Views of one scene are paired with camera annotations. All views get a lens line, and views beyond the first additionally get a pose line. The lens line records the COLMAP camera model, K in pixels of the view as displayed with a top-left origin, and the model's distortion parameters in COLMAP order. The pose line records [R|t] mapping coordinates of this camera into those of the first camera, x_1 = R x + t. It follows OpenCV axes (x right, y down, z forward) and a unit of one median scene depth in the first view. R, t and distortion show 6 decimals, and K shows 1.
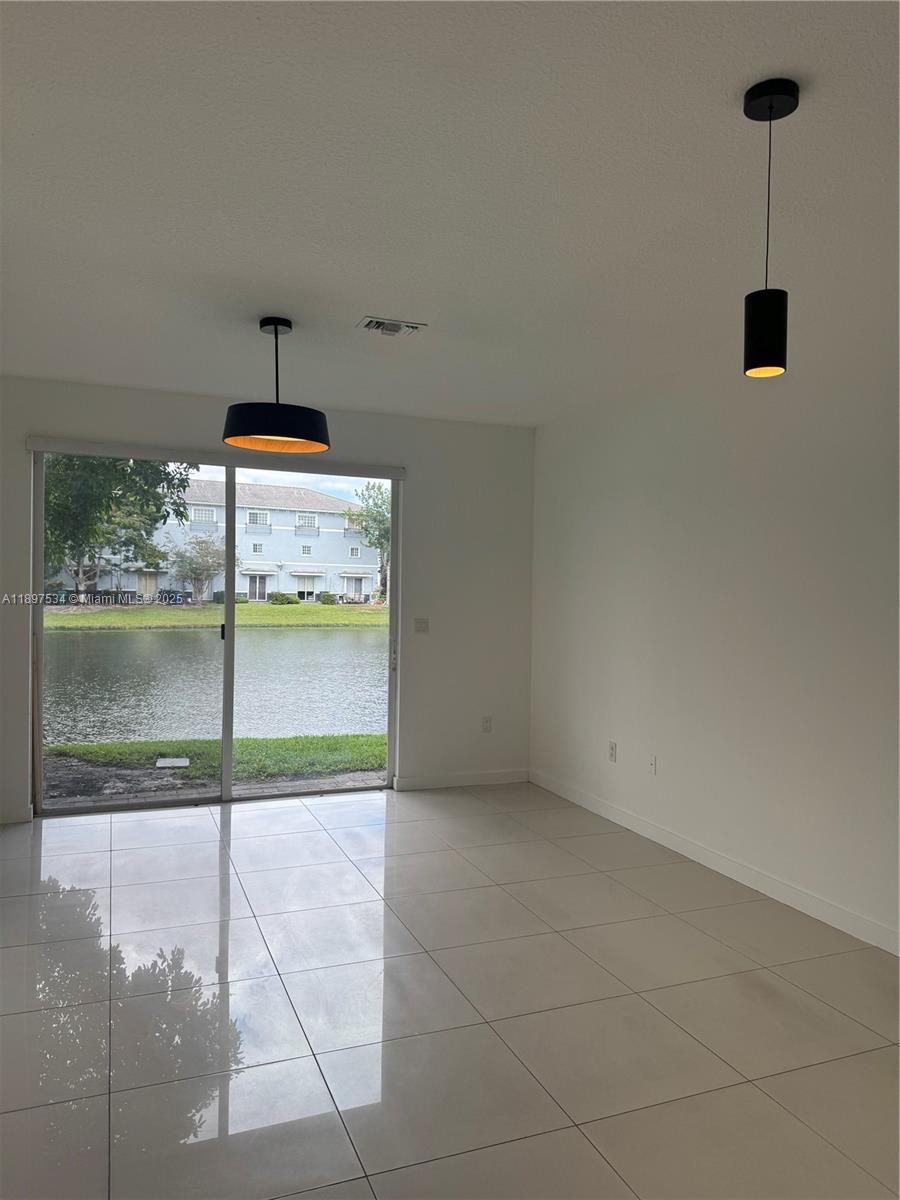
lens RADIAL K [[843.0, 0, 456.9], [0, 843.0, 593.5], [0, 0, 1]] dist [0.012621, -0.016444]
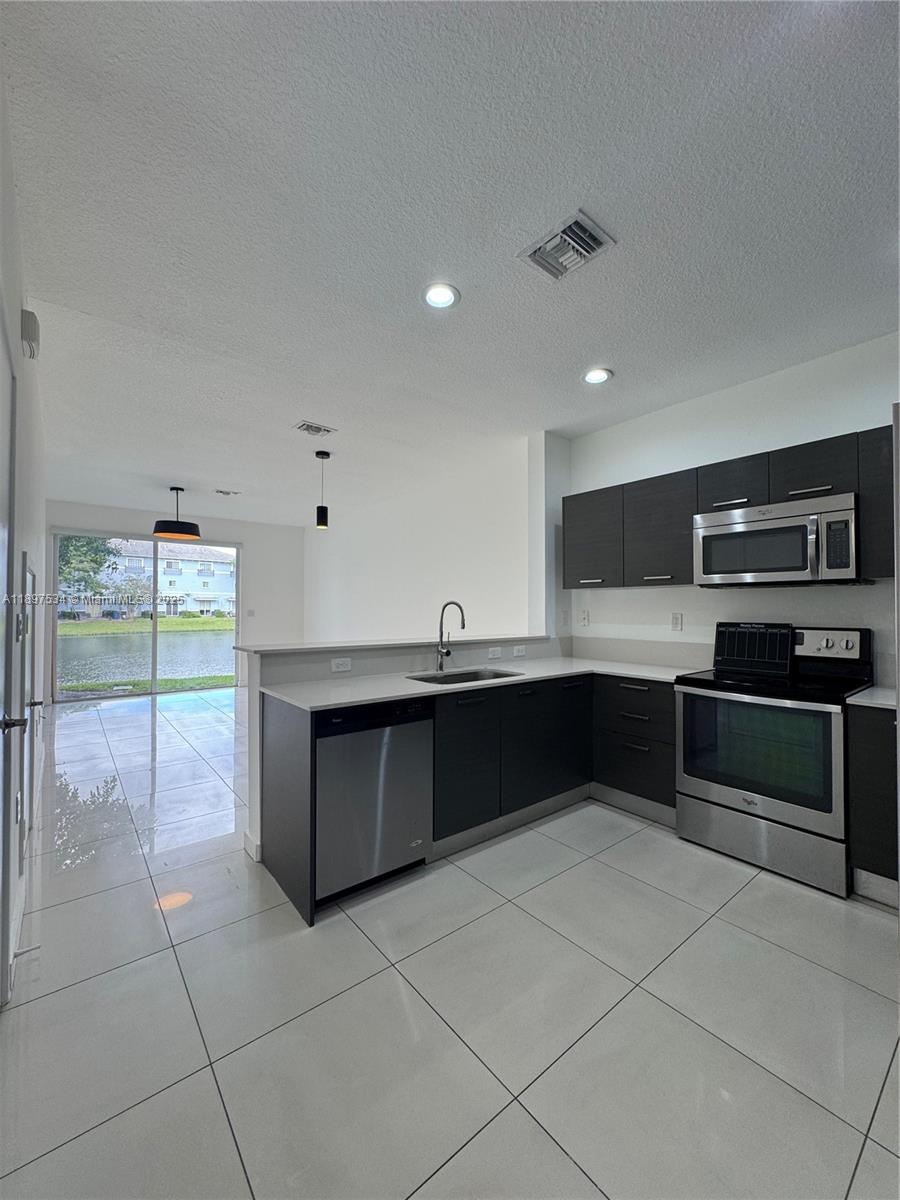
lens RADIAL K [[480.2, 0, 447.0], [0, 480.2, 594.2], [0, 0, 1]] dist [-0.004814, 0.000602]
pose [[0.958905, -0.005914, 0.283666, 0.082288], [0.015250, 0.999412, -0.030716, 0.028755], [-0.283318, 0.033780, 0.958431, -0.323364]]
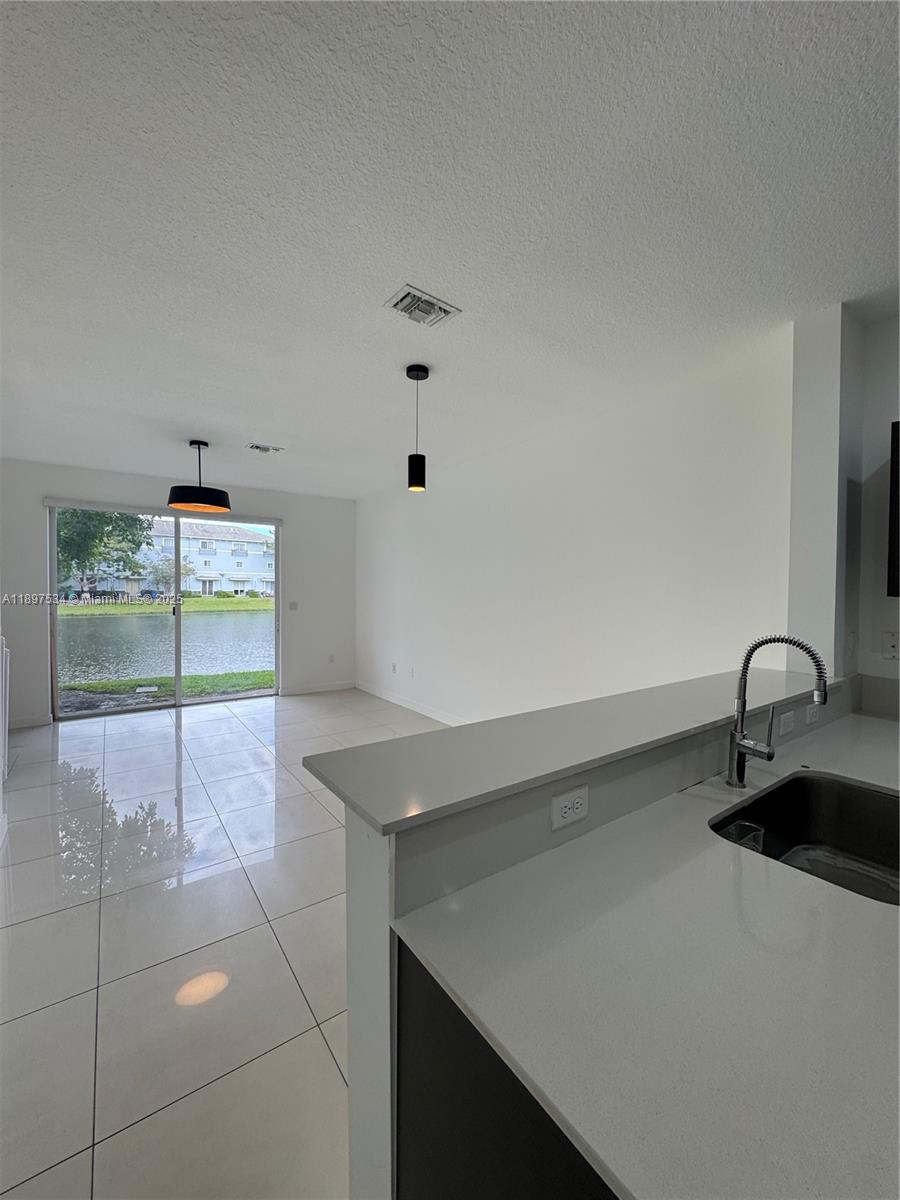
lens RADIAL K [[480.2, 0, 446.4], [0, 480.2, 592.7], [0, 0, 1]] dist [-0.004814, 0.000602]
pose [[0.974207, -0.009338, 0.225462, 0.040897], [0.008132, 0.999947, 0.006276, 0.004513], [-0.225508, -0.004281, 0.974232, -0.085457]]
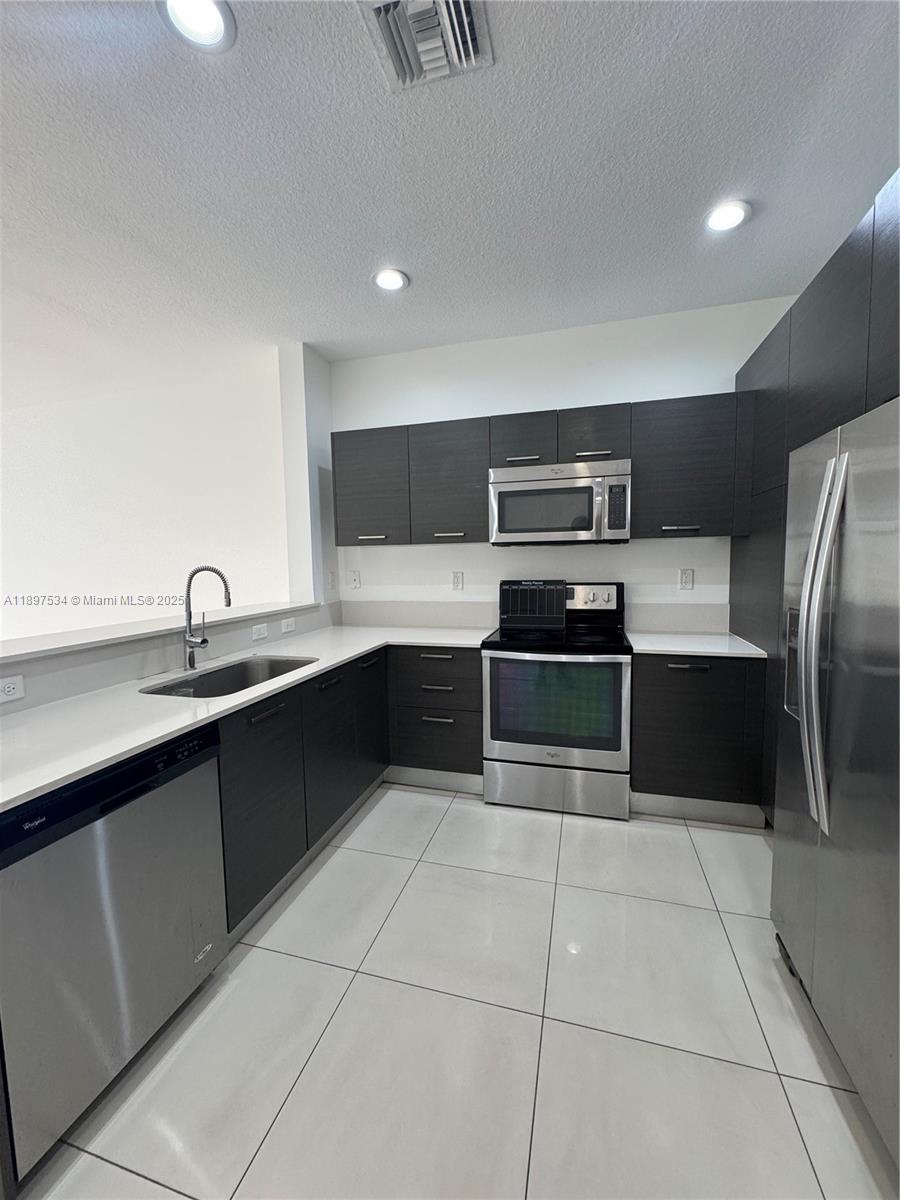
lens RADIAL K [[480.2, 0, 451.9], [0, 480.2, 597.1], [0, 0, 1]] dist [-0.004814, 0.000602]
pose [[0.616111, -0.088975, 0.782618, 0.072805], [0.031958, 0.995605, 0.088030, 0.020651], [-0.787011, -0.029225, 0.616247, -0.218579]]
